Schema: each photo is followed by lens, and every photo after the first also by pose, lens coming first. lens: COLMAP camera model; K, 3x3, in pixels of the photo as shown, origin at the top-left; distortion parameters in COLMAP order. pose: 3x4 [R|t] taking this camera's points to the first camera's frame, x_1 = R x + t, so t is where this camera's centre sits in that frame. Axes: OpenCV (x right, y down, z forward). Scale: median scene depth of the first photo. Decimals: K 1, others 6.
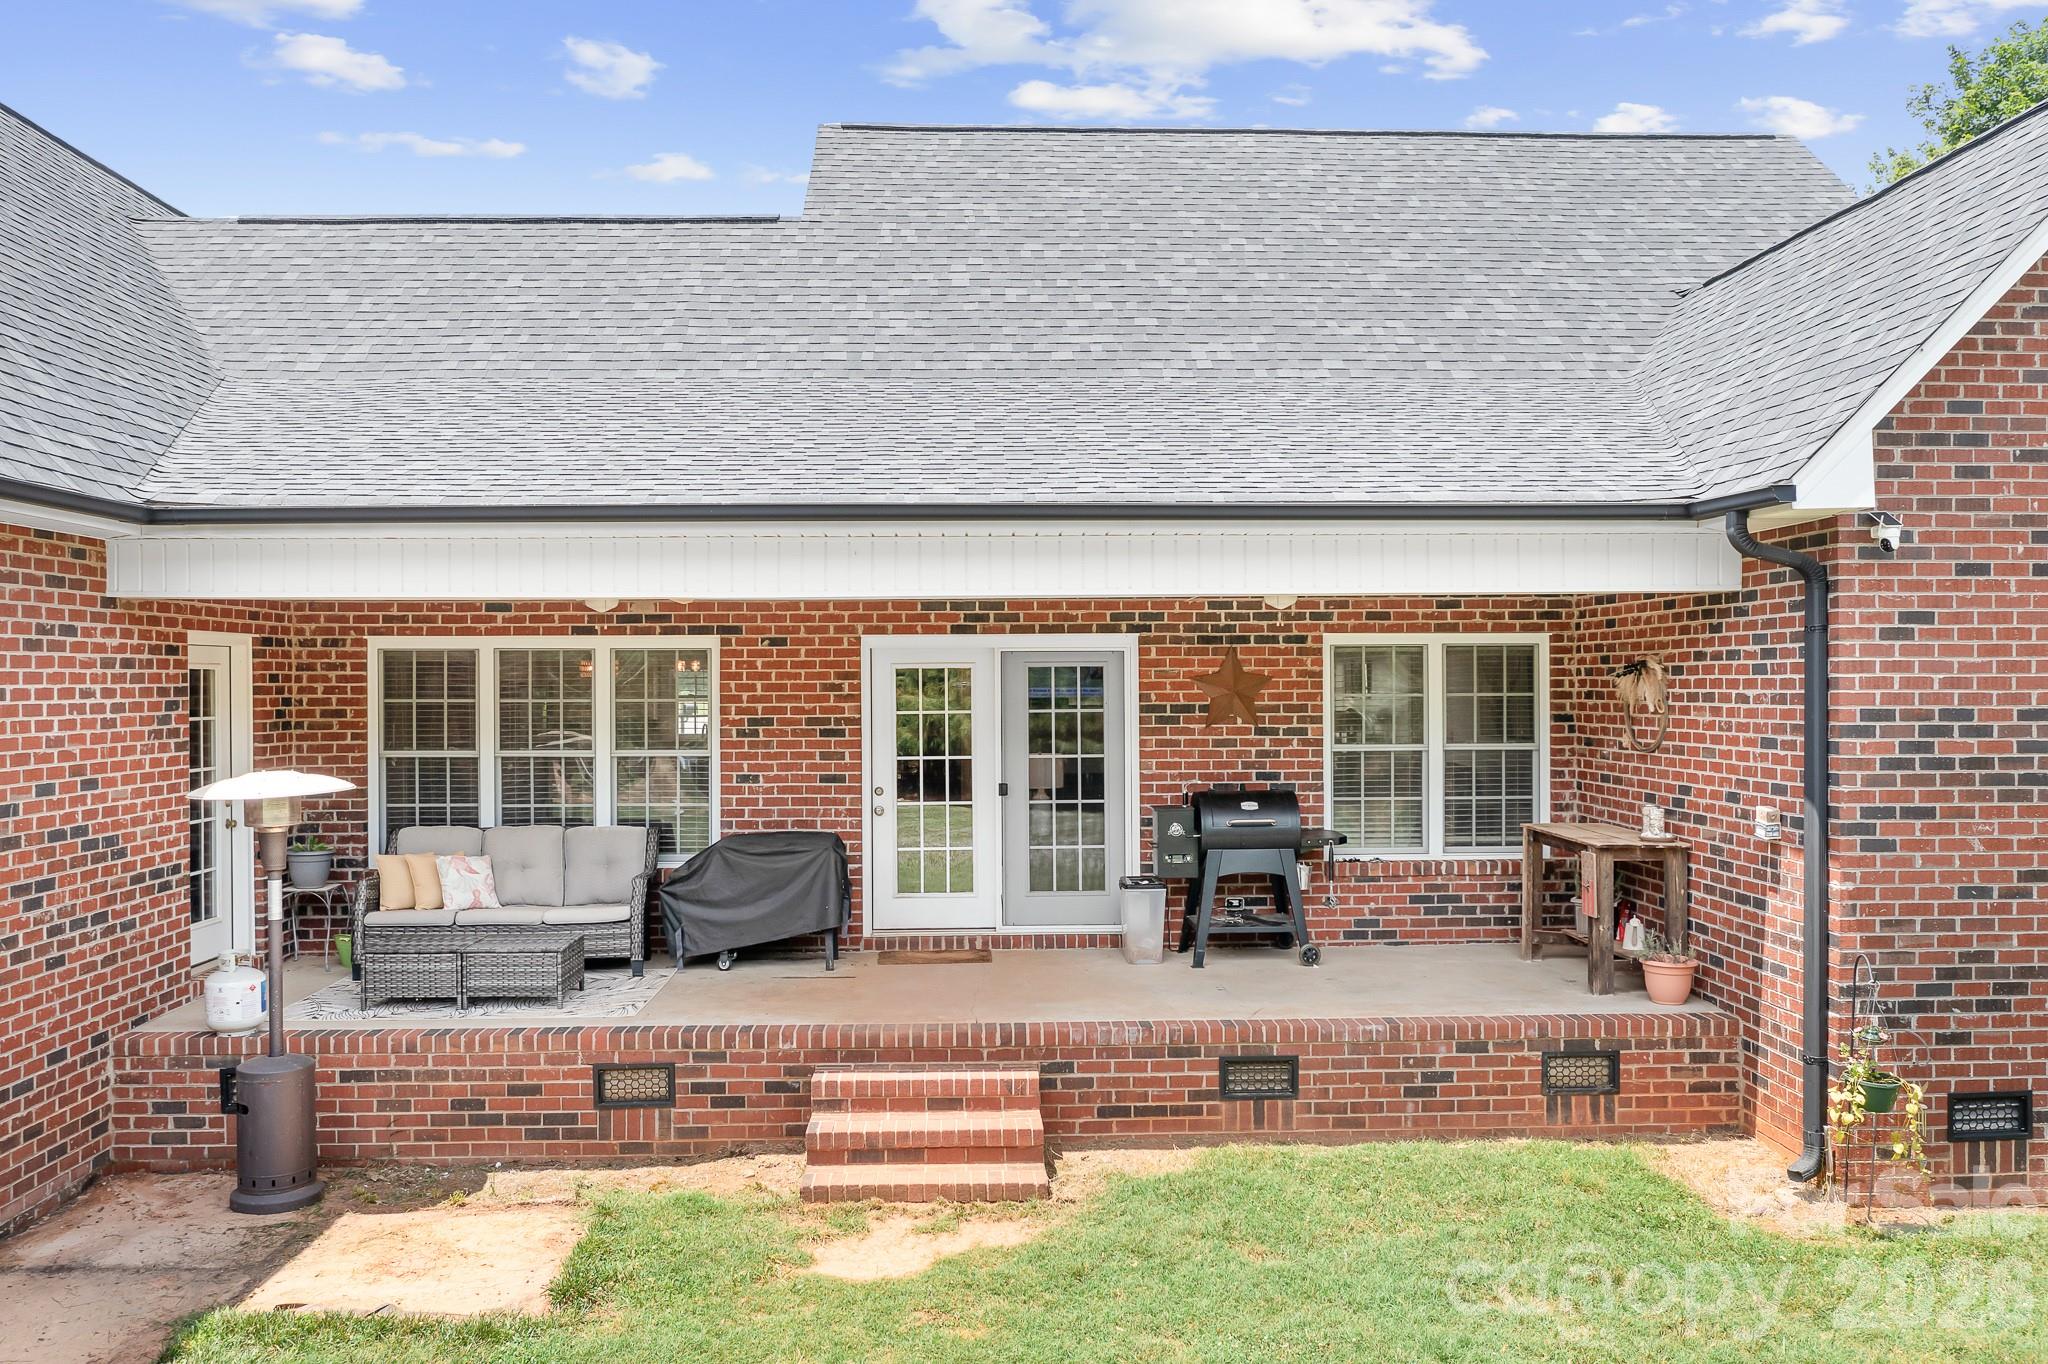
lens RADIAL K [[1651.4, 0, 1027.9], [0, 1651.4, 680.5], [0, 0, 1]] dist [-0.009164, -0.001122]
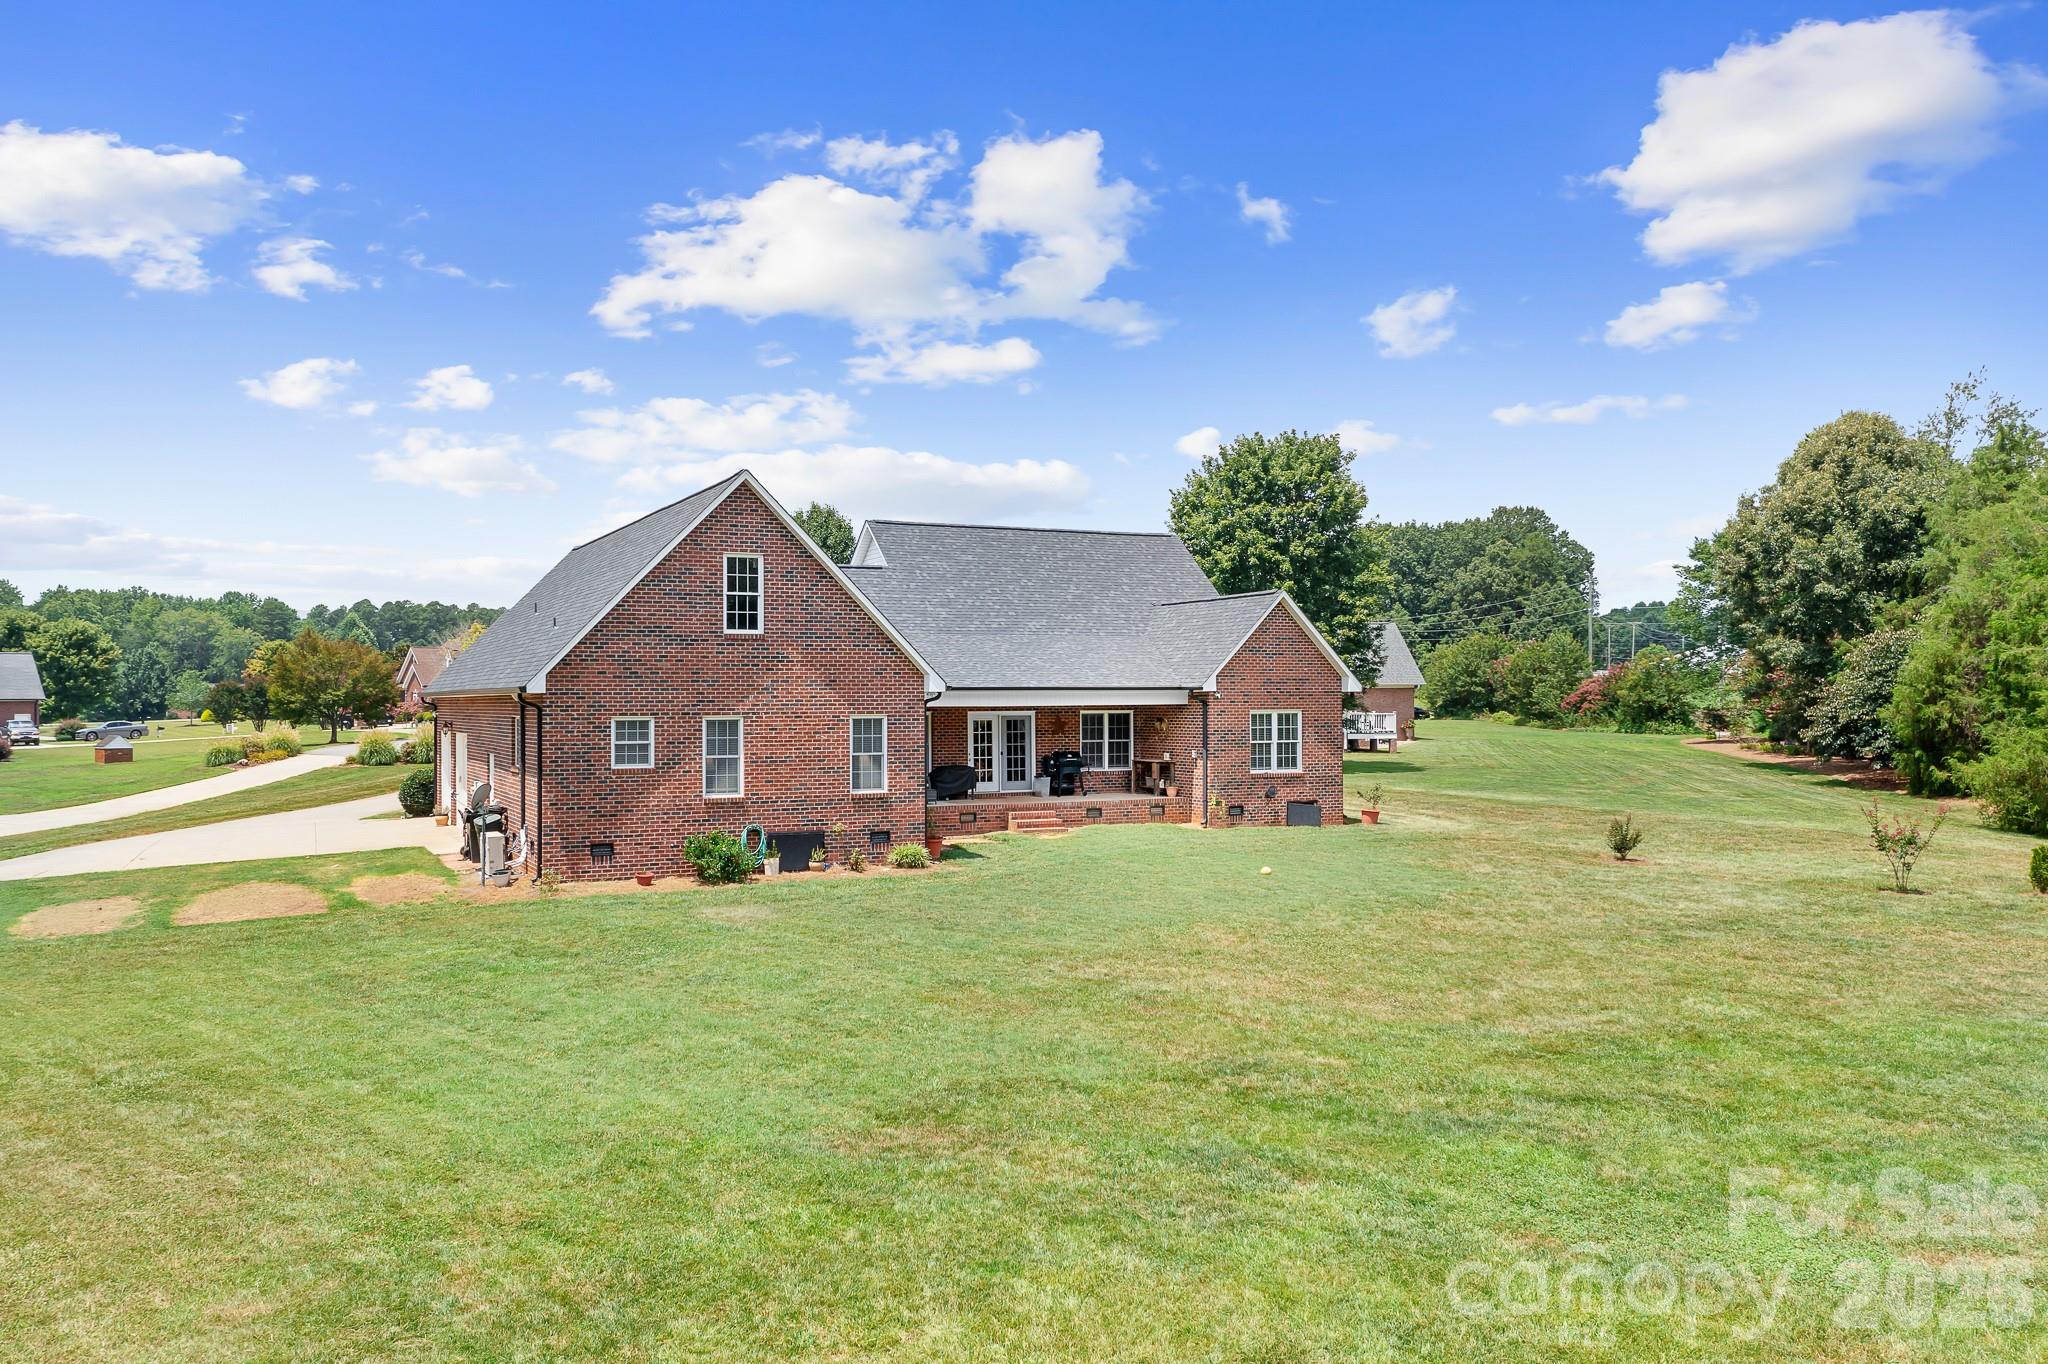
lens RADIAL K [[1651.4, 0, 1023.3], [0, 1651.4, 687.2], [0, 0, 1]] dist [-0.009164, -0.001122]
pose [[0.920150, 0.001941, 0.391562, -1.598828], [0.001694, 0.999959, -0.008939, -0.054764], [-0.391563, 0.008888, 0.920108, -2.724793]]
